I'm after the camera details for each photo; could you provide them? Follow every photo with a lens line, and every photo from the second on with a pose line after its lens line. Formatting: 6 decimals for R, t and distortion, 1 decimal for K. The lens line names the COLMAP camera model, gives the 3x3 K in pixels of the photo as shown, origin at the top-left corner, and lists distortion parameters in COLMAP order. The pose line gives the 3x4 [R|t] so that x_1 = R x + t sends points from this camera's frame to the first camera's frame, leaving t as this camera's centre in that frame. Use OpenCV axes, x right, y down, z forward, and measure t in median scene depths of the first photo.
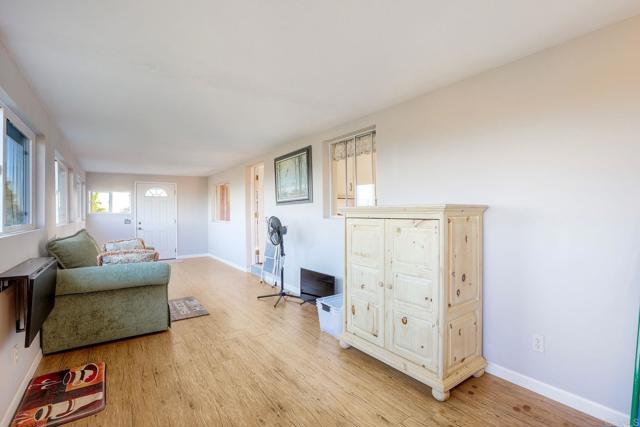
lens RADIAL K [[298.3, 0, 323.4], [0, 298.3, 212.7], [0, 0, 1]] dist [-0.005175, 0.001017]
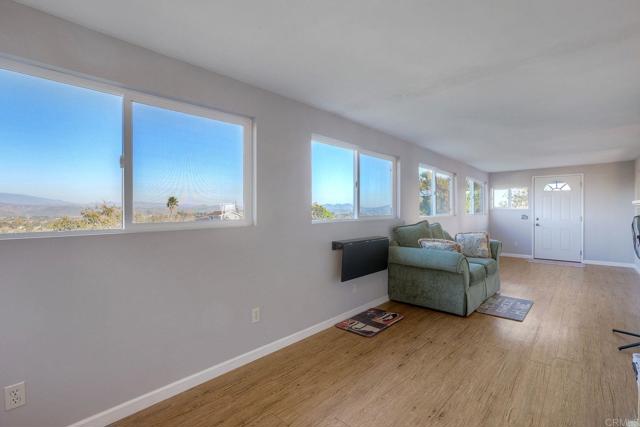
lens RADIAL K [[298.3, 0, 324.5], [0, 298.3, 211.1], [0, 0, 1]] dist [-0.005175, 0.001017]
pose [[0.231181, 0.011196, -0.972846, 0.461470], [-0.002042, 0.999937, 0.011022, -0.000995], [0.972909, -0.000561, 0.231189, 0.285088]]
